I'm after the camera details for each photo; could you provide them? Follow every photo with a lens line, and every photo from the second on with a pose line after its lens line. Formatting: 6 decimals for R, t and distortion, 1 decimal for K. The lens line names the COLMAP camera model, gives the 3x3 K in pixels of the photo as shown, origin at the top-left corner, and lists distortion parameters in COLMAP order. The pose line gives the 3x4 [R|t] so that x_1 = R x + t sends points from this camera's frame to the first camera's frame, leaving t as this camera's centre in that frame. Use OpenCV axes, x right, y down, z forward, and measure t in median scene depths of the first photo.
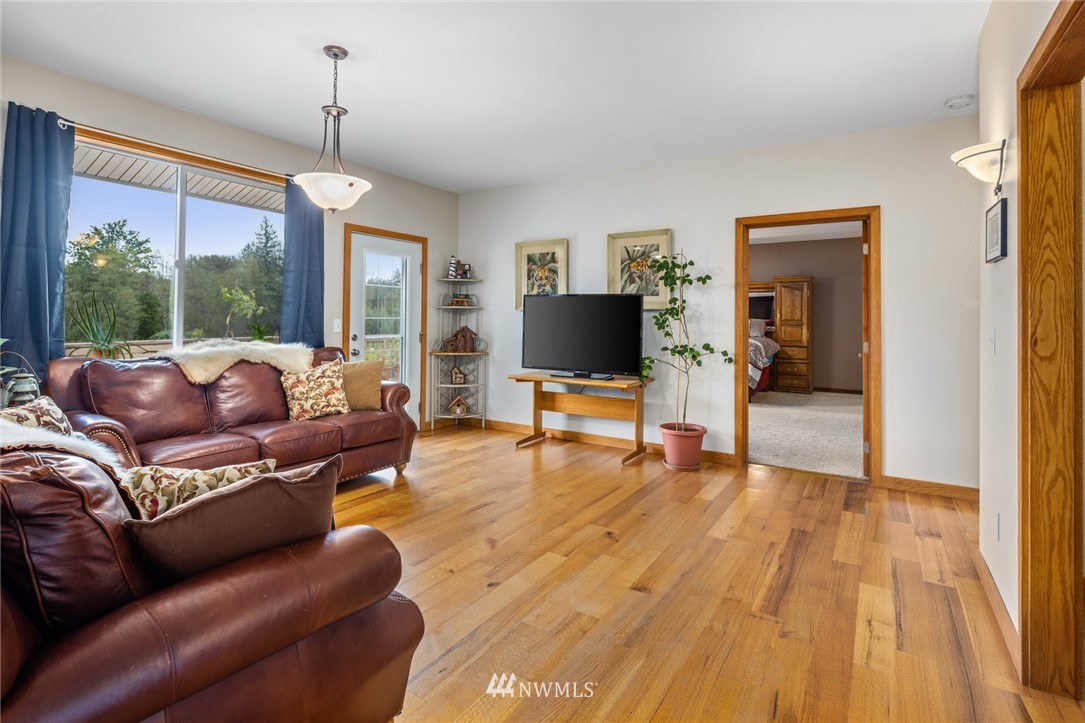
lens RADIAL K [[532.7, 0, 541.3], [0, 532.7, 315.1], [0, 0, 1]] dist [0.003303, -0.001896]
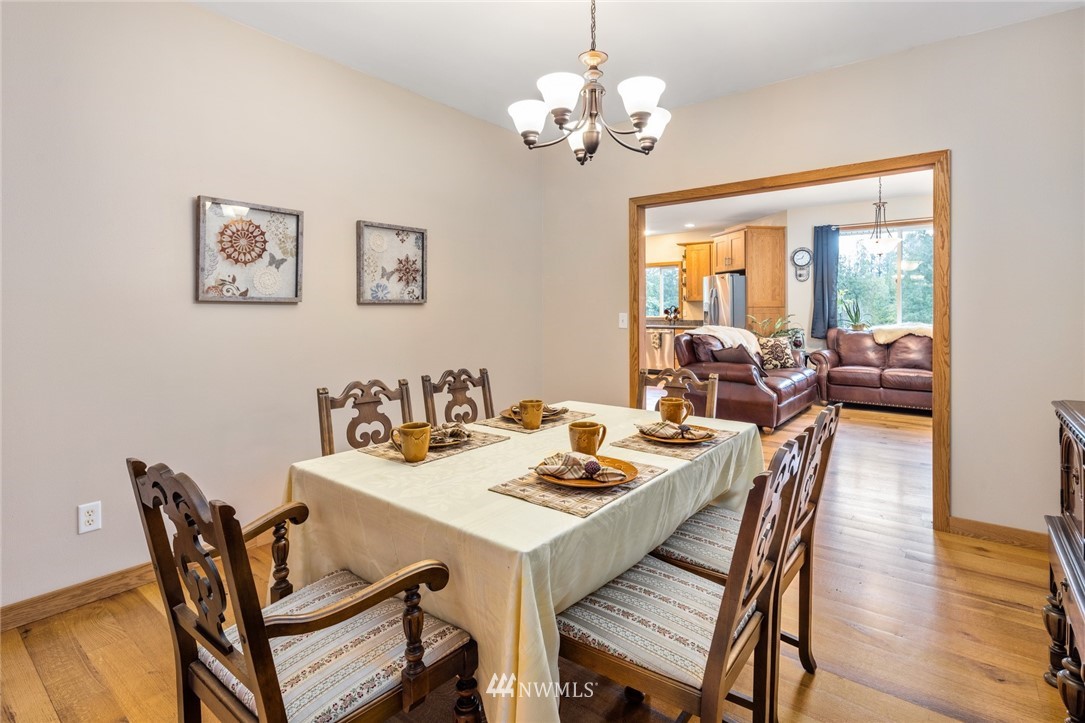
lens RADIAL K [[532.7, 0, 551.6], [0, 532.7, 305.7], [0, 0, 1]] dist [0.003303, -0.001896]
pose [[-0.097303, -0.018644, -0.995080, 0.962891], [0.011618, 0.999735, -0.019867, 0.009185], [0.995187, -0.013494, -0.097061, -0.009775]]
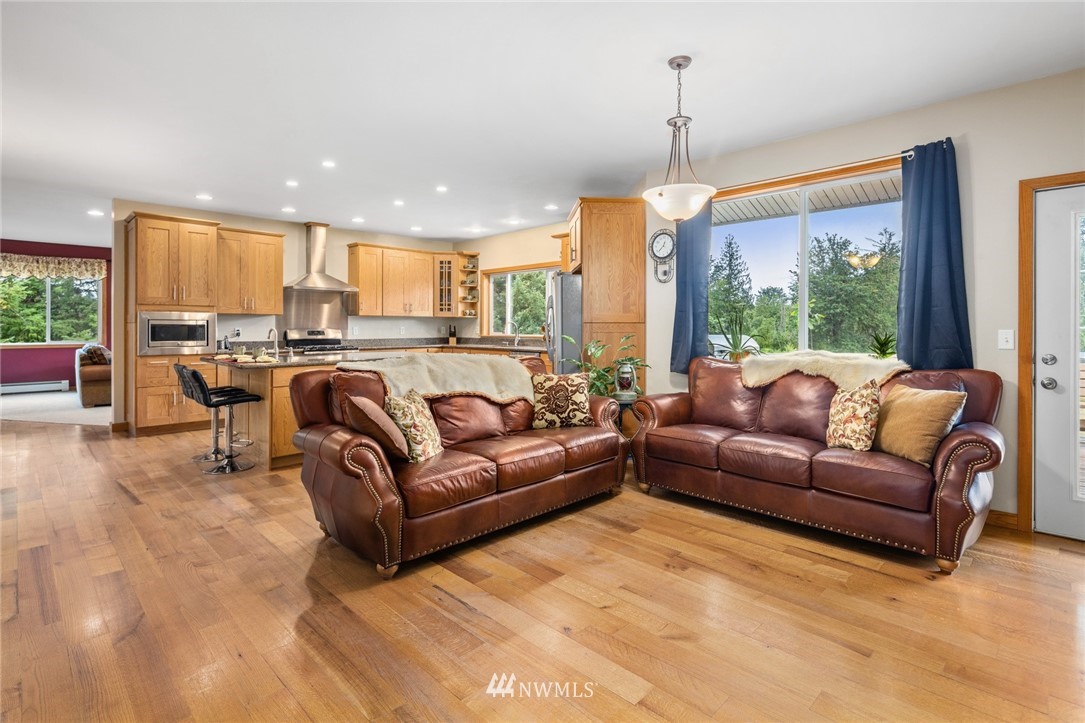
lens RADIAL K [[532.7, 0, 555.8], [0, 532.7, 326.9], [0, 0, 1]] dist [0.003303, -0.001896]
pose [[-0.208645, -0.009027, -0.977950, 0.371325], [0.005829, 0.999928, -0.010473, 0.007458], [0.977974, -0.007886, -0.208577, 0.560457]]
